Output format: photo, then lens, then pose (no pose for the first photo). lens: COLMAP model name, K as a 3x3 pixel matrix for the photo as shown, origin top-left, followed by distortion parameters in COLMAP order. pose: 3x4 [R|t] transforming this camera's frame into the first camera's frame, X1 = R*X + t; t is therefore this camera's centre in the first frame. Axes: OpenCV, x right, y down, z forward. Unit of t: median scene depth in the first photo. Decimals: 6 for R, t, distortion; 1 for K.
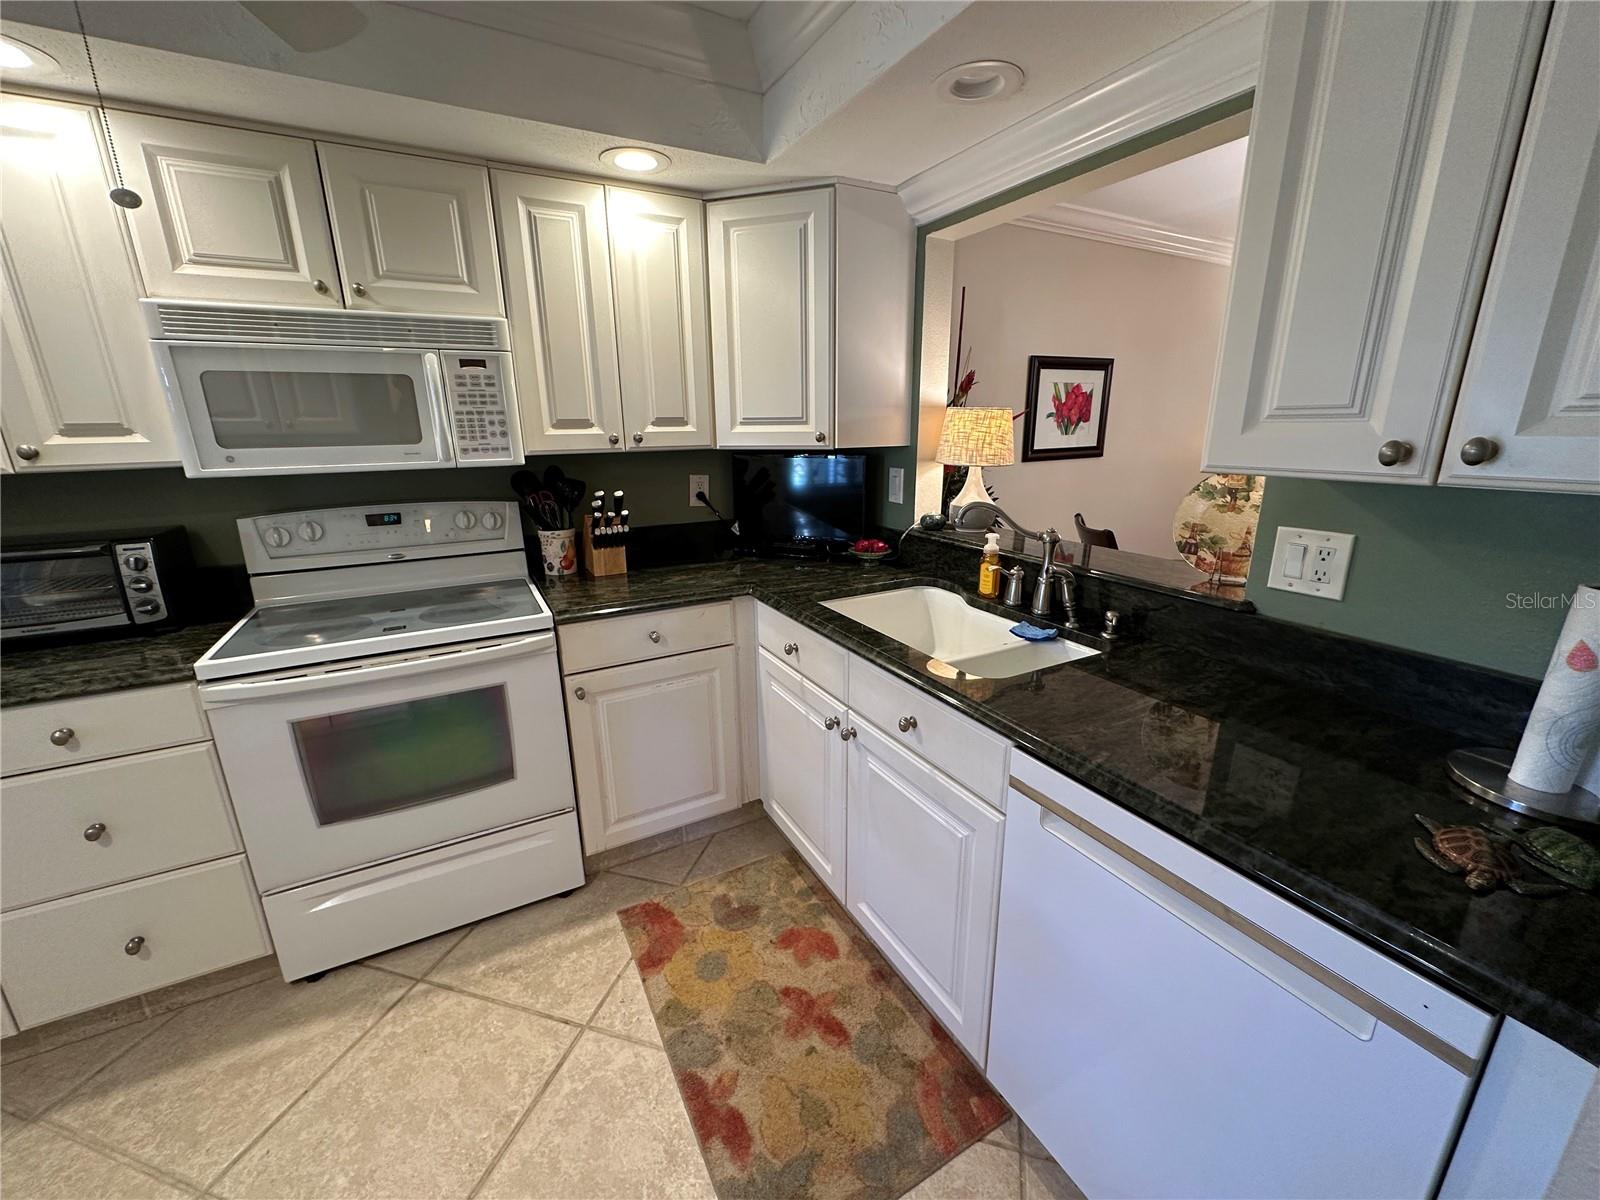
lens RADIAL K [[655.9, 0, 804.7], [0, 655.9, 599.2], [0, 0, 1]] dist [-0.002646, 0.000051]
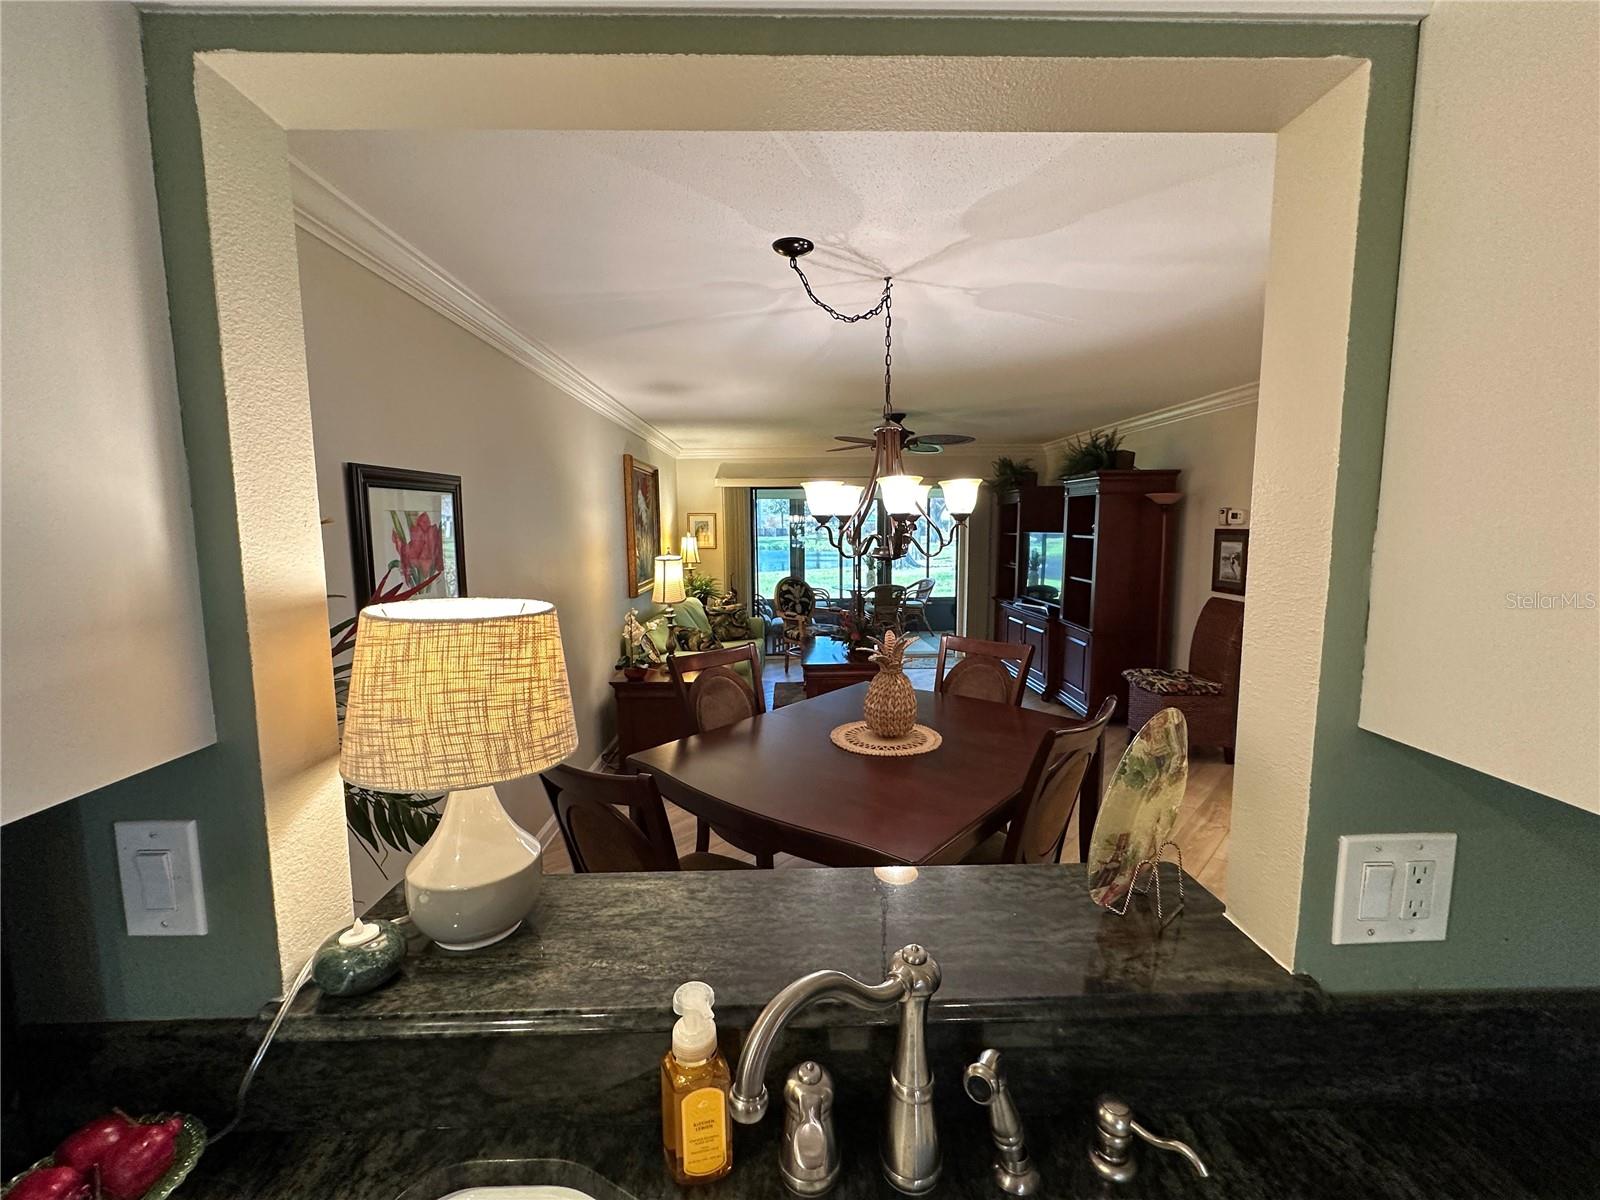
lens RADIAL K [[655.9, 0, 790.2], [0, 655.9, 598.5], [0, 0, 1]] dist [-0.002646, 0.000051]
pose [[0.462792, -0.094195, 0.881448, 0.028125], [0.233586, 0.972155, -0.018752, -0.236771], [-0.855138, 0.214572, 0.471908, 0.643976]]
